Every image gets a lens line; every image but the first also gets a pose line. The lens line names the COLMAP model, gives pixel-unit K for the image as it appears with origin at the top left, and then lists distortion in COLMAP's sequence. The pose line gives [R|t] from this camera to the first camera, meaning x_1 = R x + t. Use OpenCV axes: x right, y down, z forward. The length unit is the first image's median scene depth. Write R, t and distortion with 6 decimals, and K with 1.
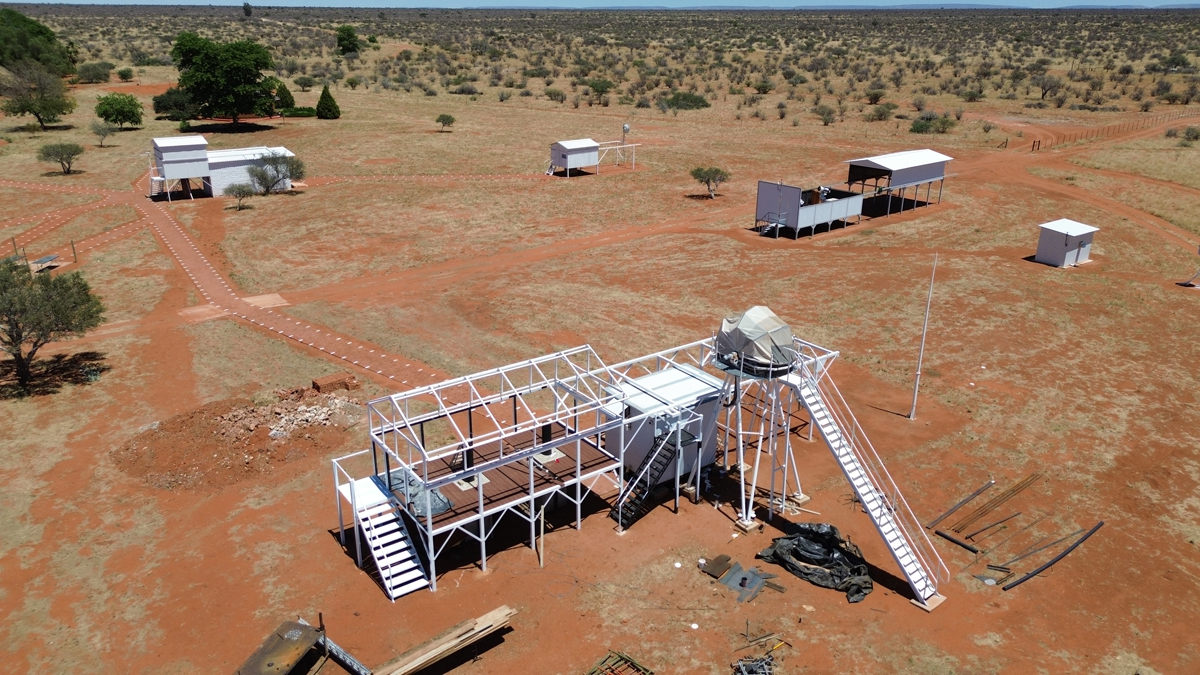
lens RADIAL K [[845.3, 0, 603.3], [0, 845.3, 328.6], [0, 0, 1]] dist [0.061944, -0.062858]
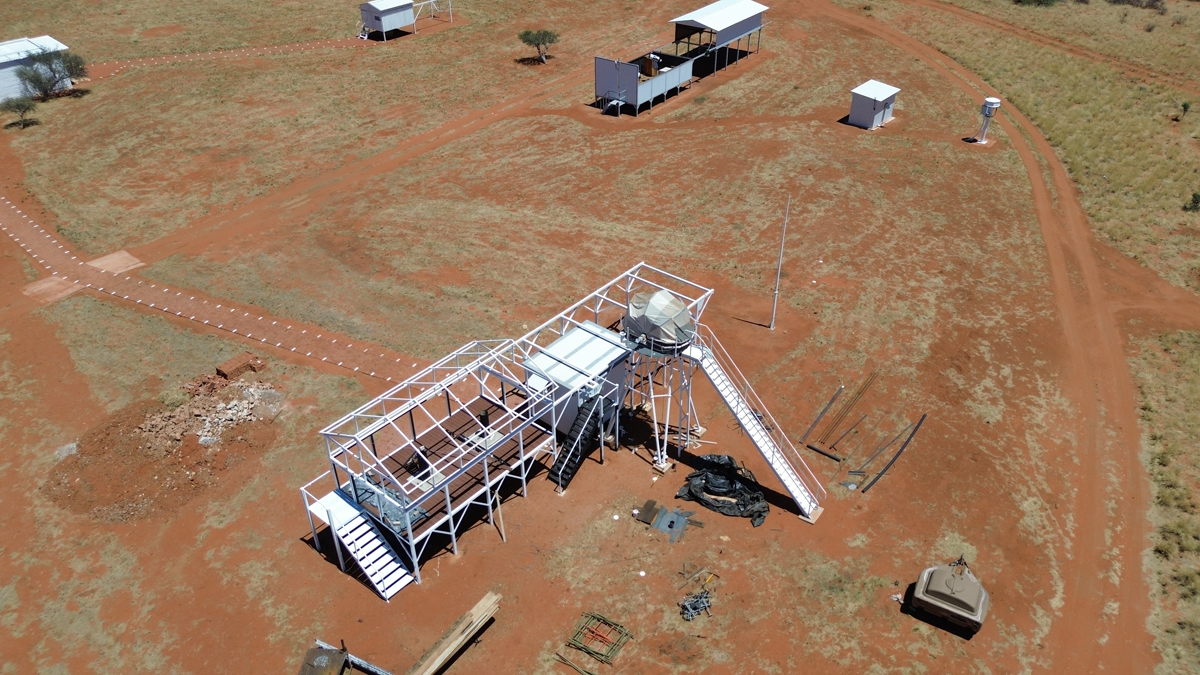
lens RADIAL K [[845.3, 0, 603.0], [0, 845.3, 332.7], [0, 0, 1]] dist [0.061944, -0.062858]
pose [[0.970291, -0.145290, 0.193458, -0.098591], [0.093978, 0.963154, 0.251997, -0.220920], [-0.222942, -0.226329, 0.948194, -0.063380]]
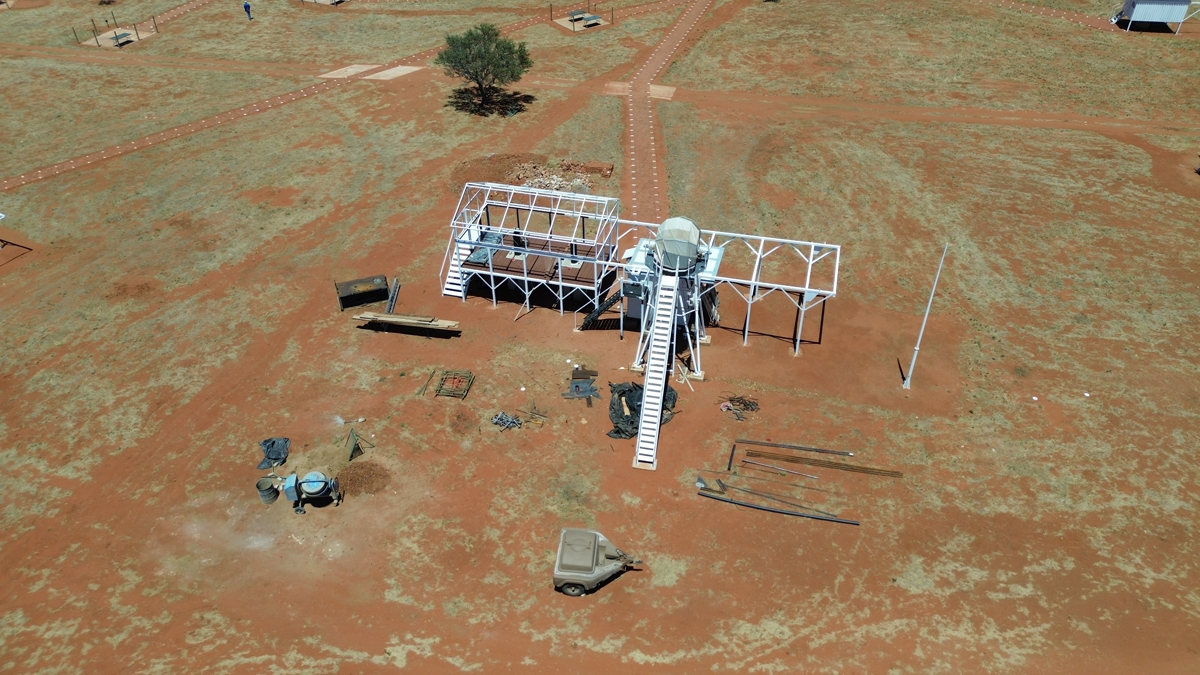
lens RADIAL K [[845.3, 0, 604.6], [0, 845.3, 326.7], [0, 0, 1]] dist [0.061944, -0.062858]
pose [[0.628244, 0.452718, -0.632737, 0.809735], [-0.261329, 0.888810, 0.376463, -0.270631], [0.732814, -0.071158, 0.676698, 0.044002]]
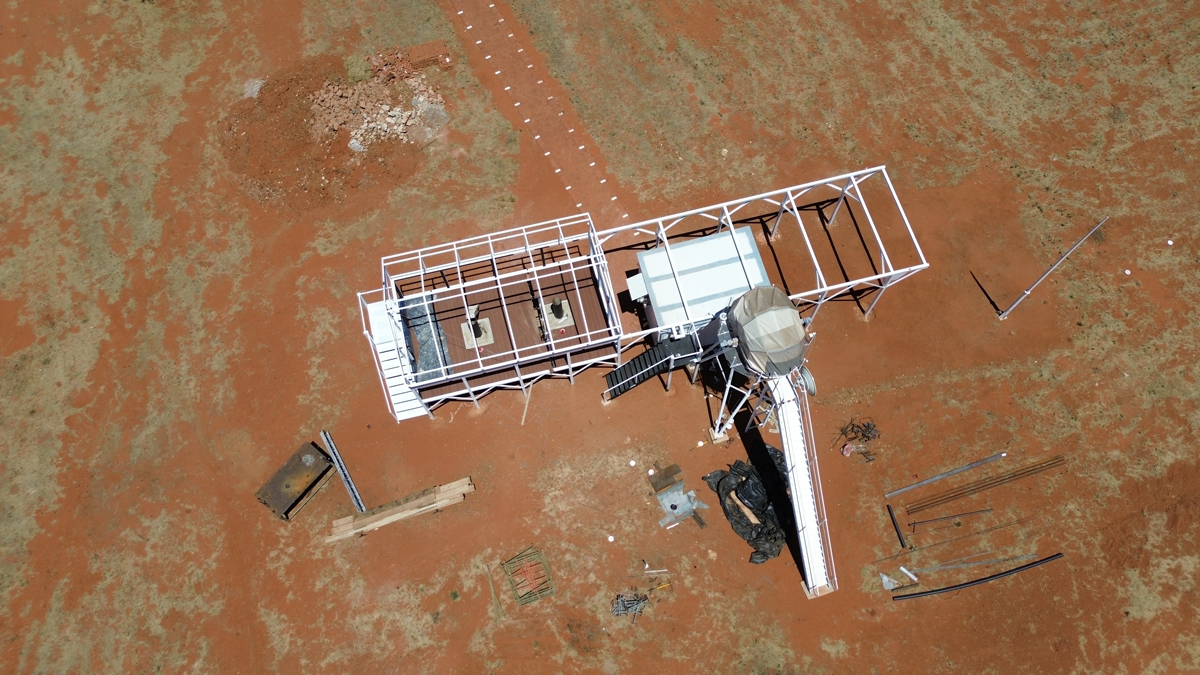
lens RADIAL K [[845.3, 0, 600.8], [0, 845.3, 337.8], [0, 0, 1]] dist [0.061944, -0.062858]
pose [[0.927573, 0.338916, -0.157301, 0.133192], [-0.112800, 0.655355, 0.746851, -0.530293], [0.356208, -0.675015, 0.646120, 0.287025]]
